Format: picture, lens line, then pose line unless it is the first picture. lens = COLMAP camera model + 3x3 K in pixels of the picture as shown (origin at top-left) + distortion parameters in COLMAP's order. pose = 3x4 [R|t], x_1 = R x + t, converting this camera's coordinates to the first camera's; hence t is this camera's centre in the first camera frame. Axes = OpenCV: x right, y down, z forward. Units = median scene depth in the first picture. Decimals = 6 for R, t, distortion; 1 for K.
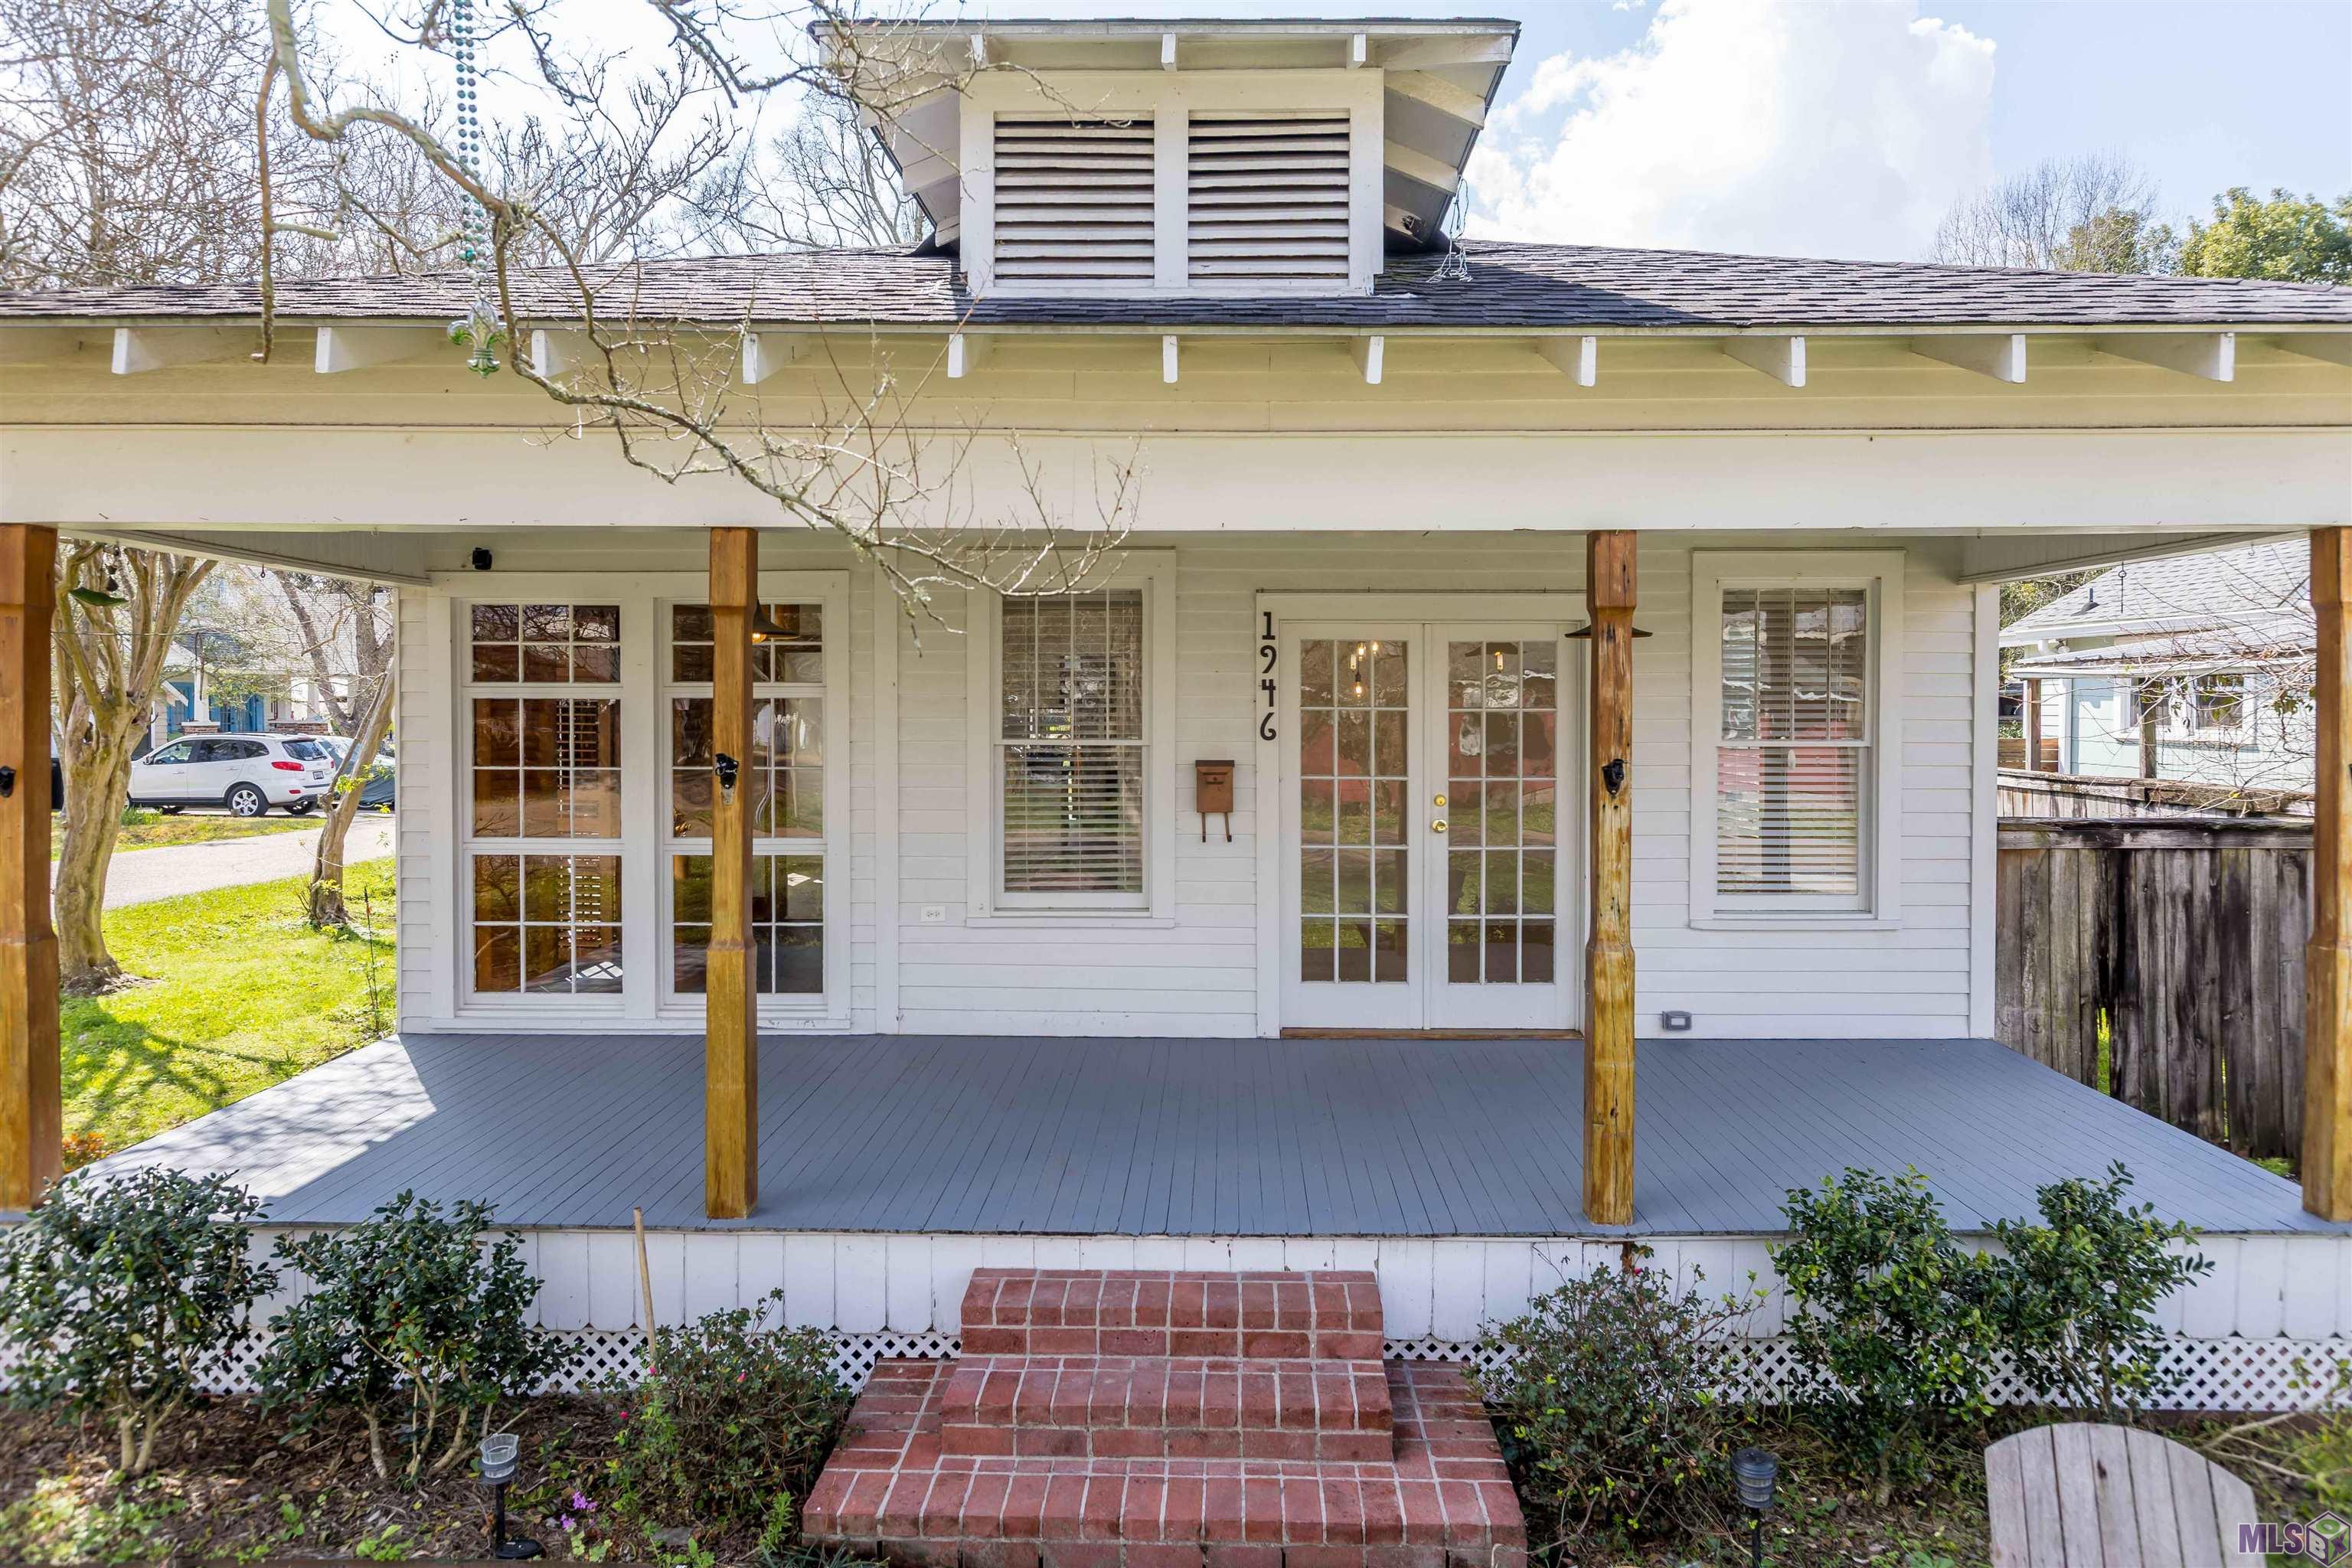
lens RADIAL K [[1430.8, 0, 1183.5], [0, 1430.8, 724.2], [0, 0, 1]] dist [0.006020, -0.013906]
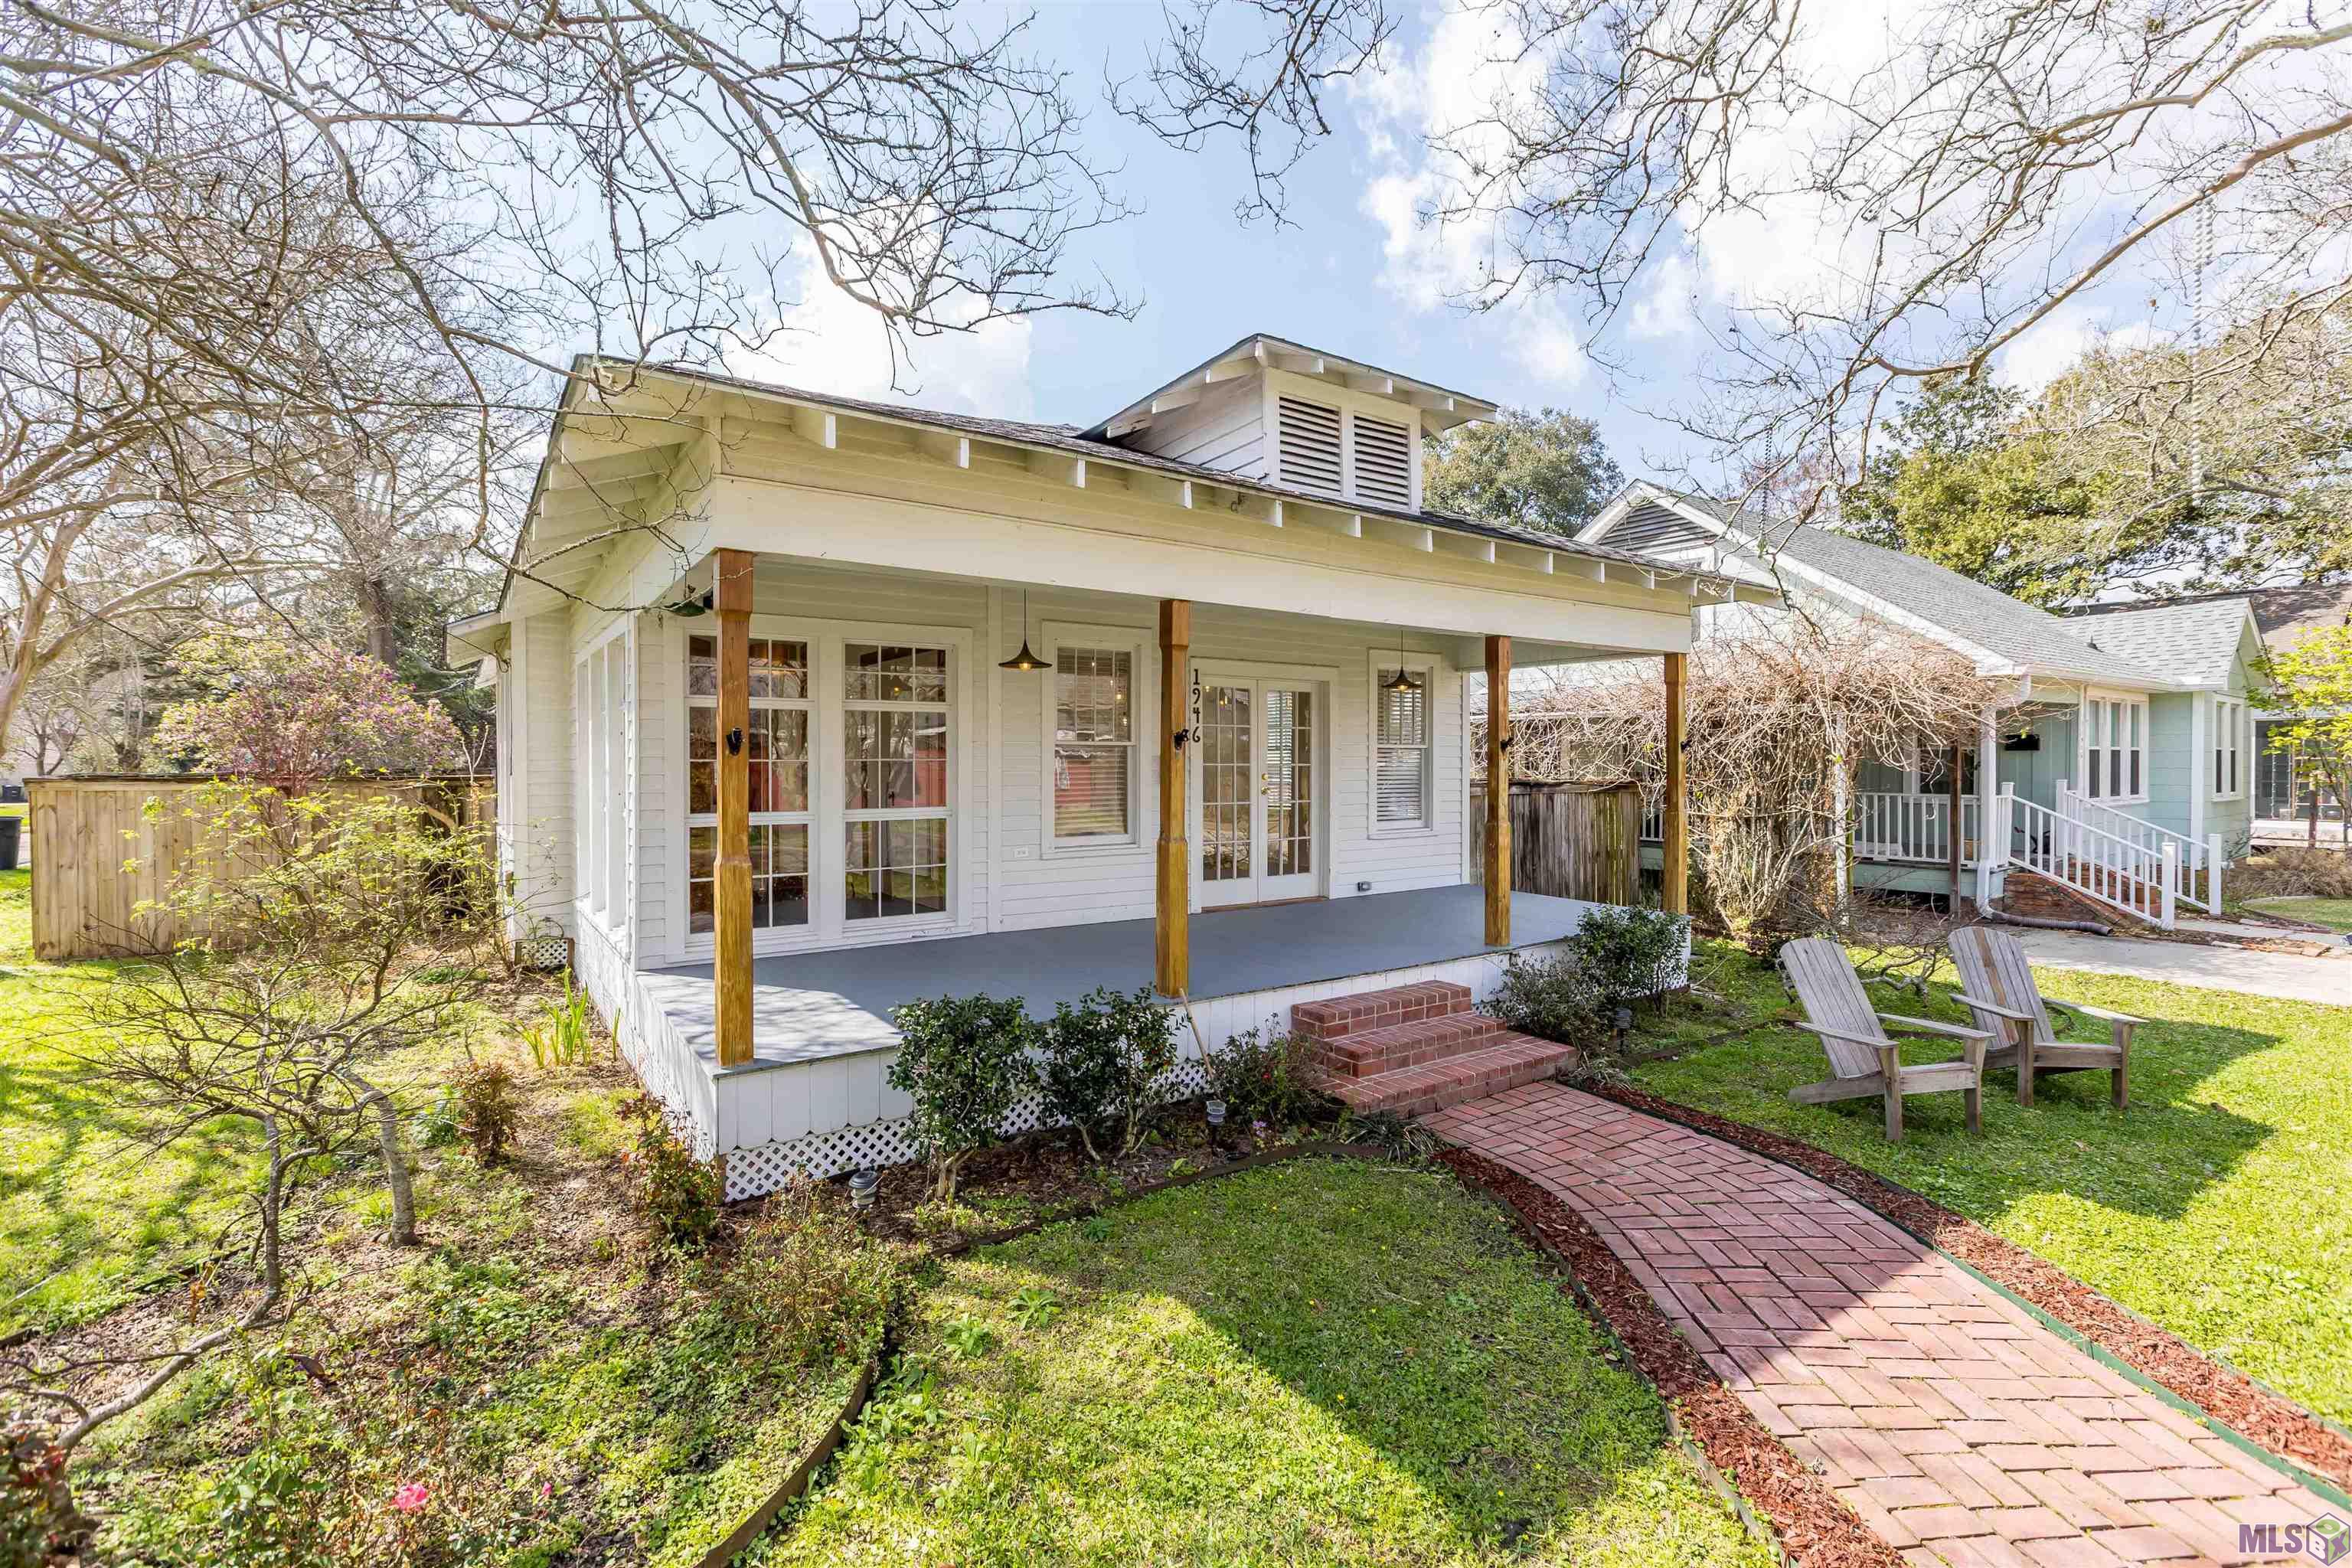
lens RADIAL K [[1037.9, 0, 1164.0], [0, 1037.9, 765.3], [0, 0, 1]] dist [0.000240, -0.000294]
pose [[0.817401, -0.003382, 0.576060, -0.705537], [0.011403, 0.999882, -0.010311, 0.051822], [-0.575957, 0.014997, 0.817343, -0.014210]]
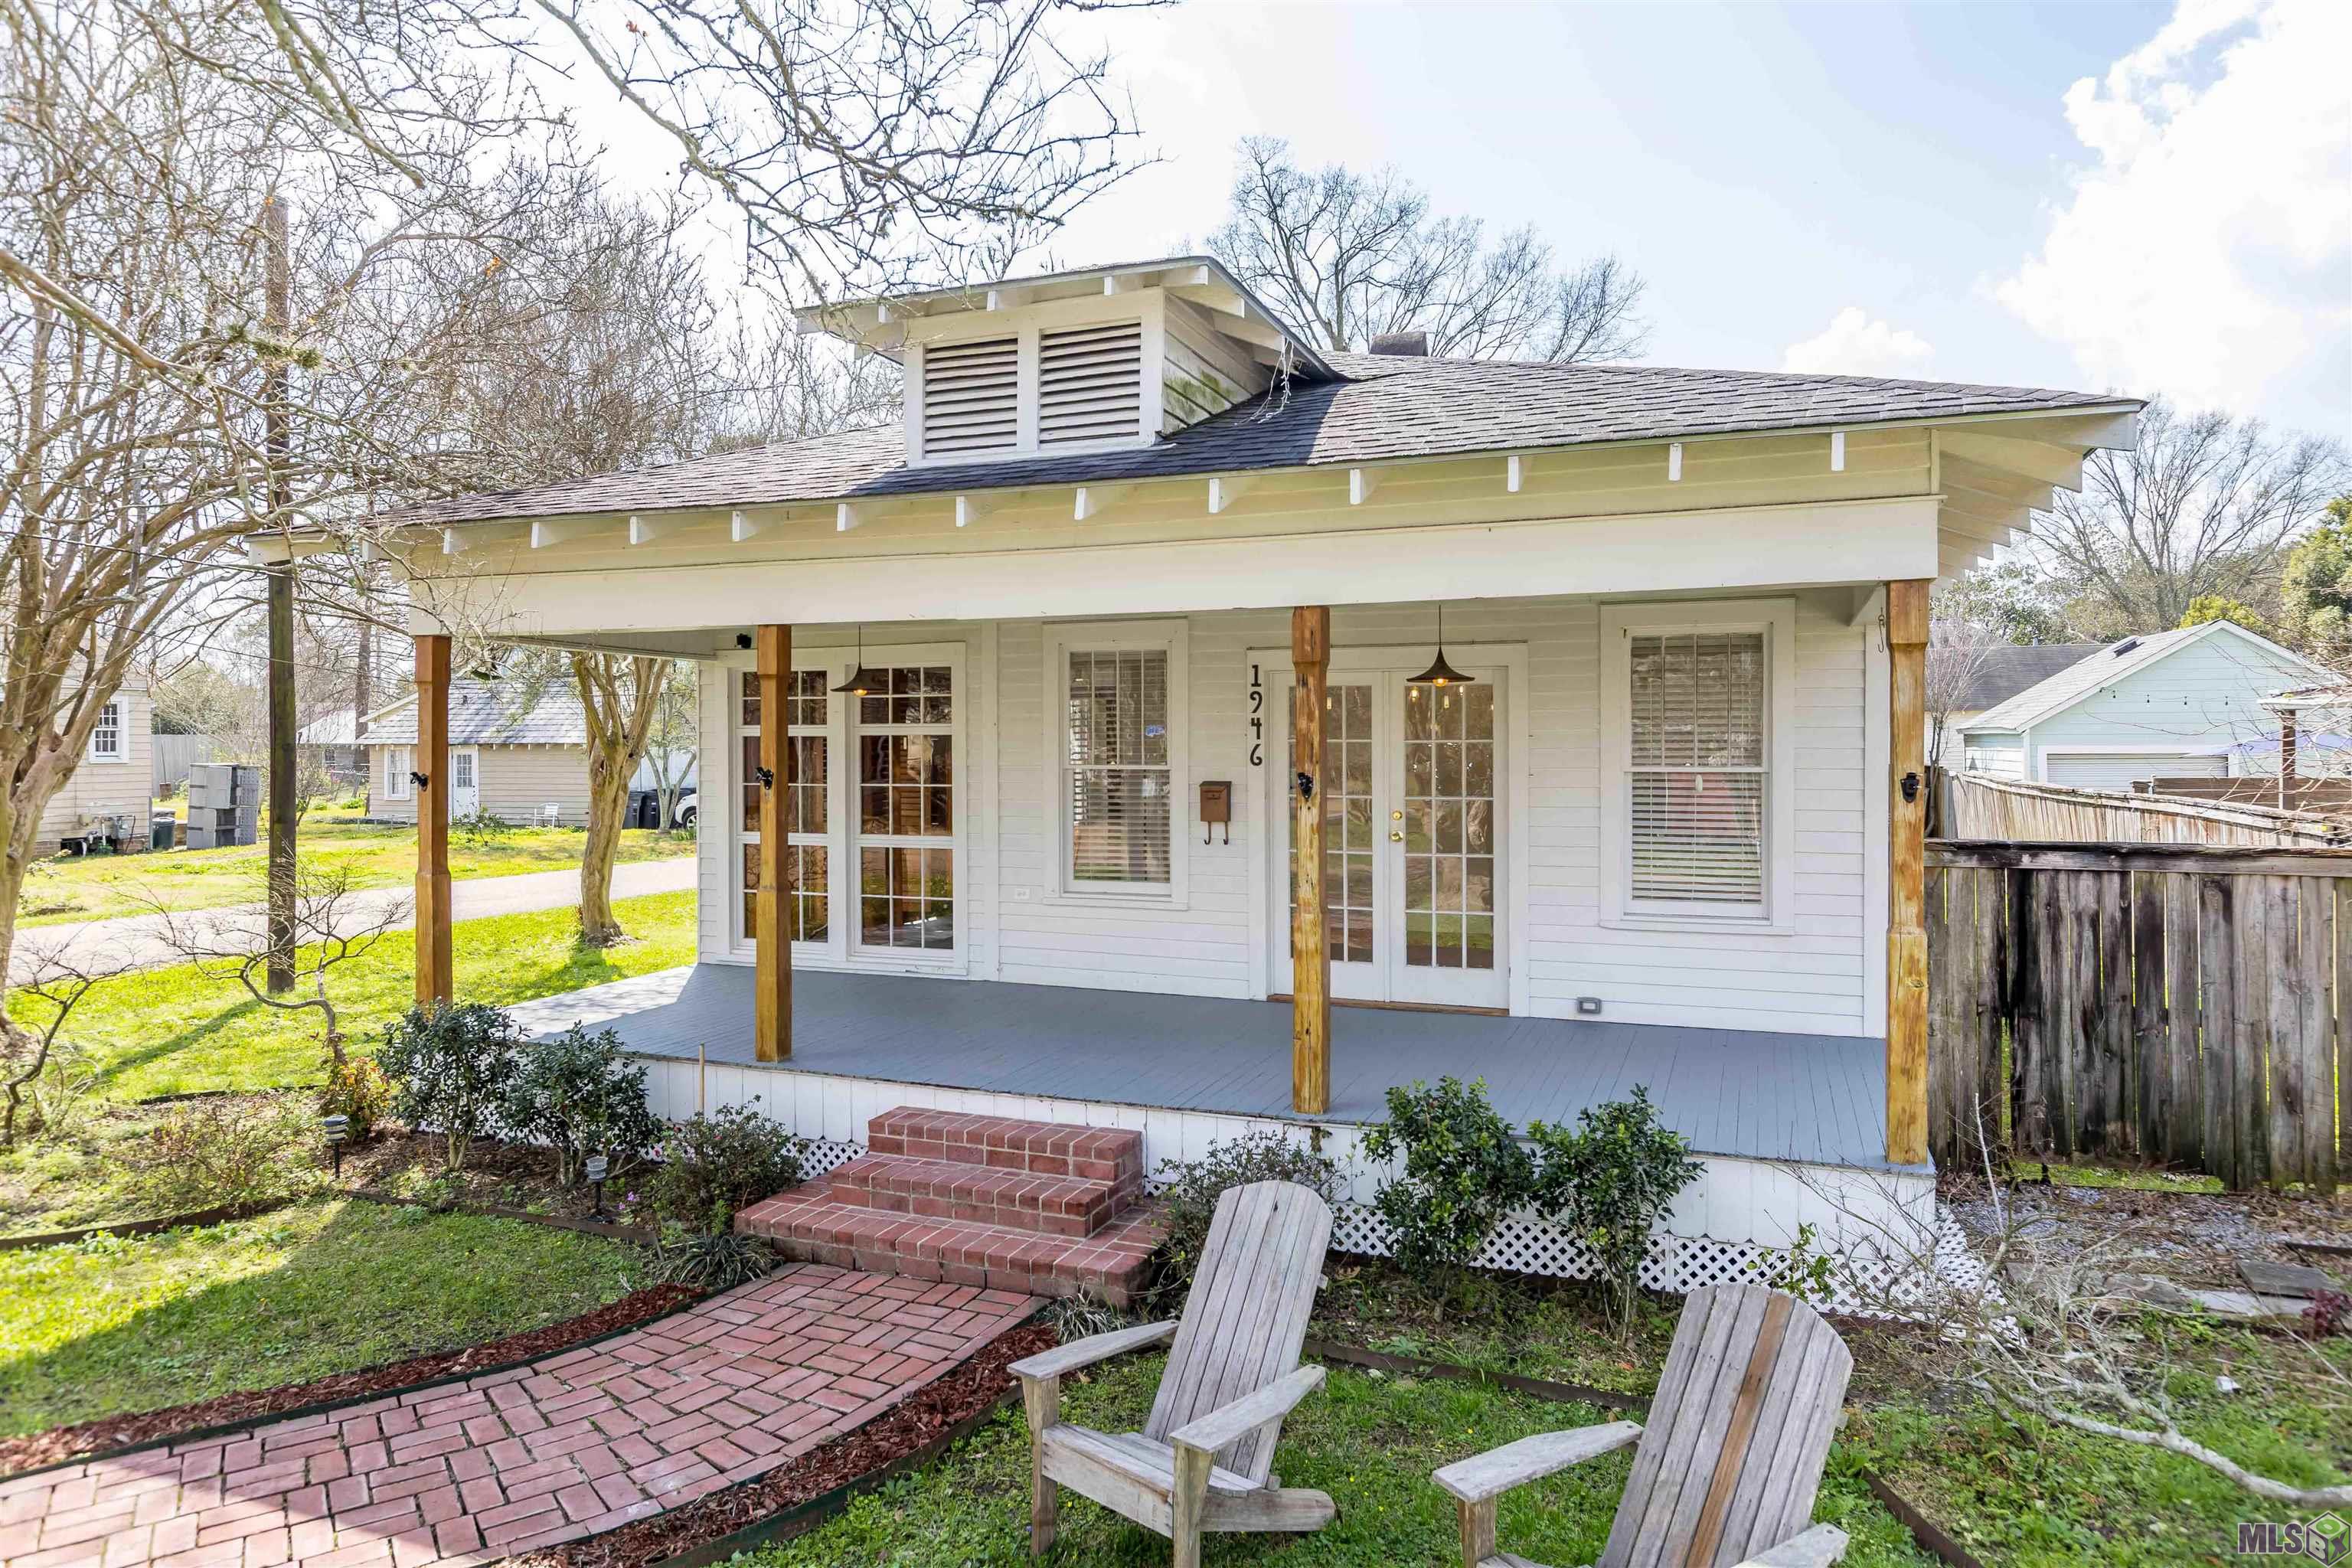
lens RADIAL K [[1416.2, 0, 1177.4], [0, 1416.2, 757.9], [0, 0, 1]] dist [-0.003780, -0.001621]
pose [[0.937755, -0.000222, -0.347298, 0.431631], [-0.002066, 0.999979, -0.006220, 0.012289], [0.347292, 0.006550, 0.937734, -0.206168]]
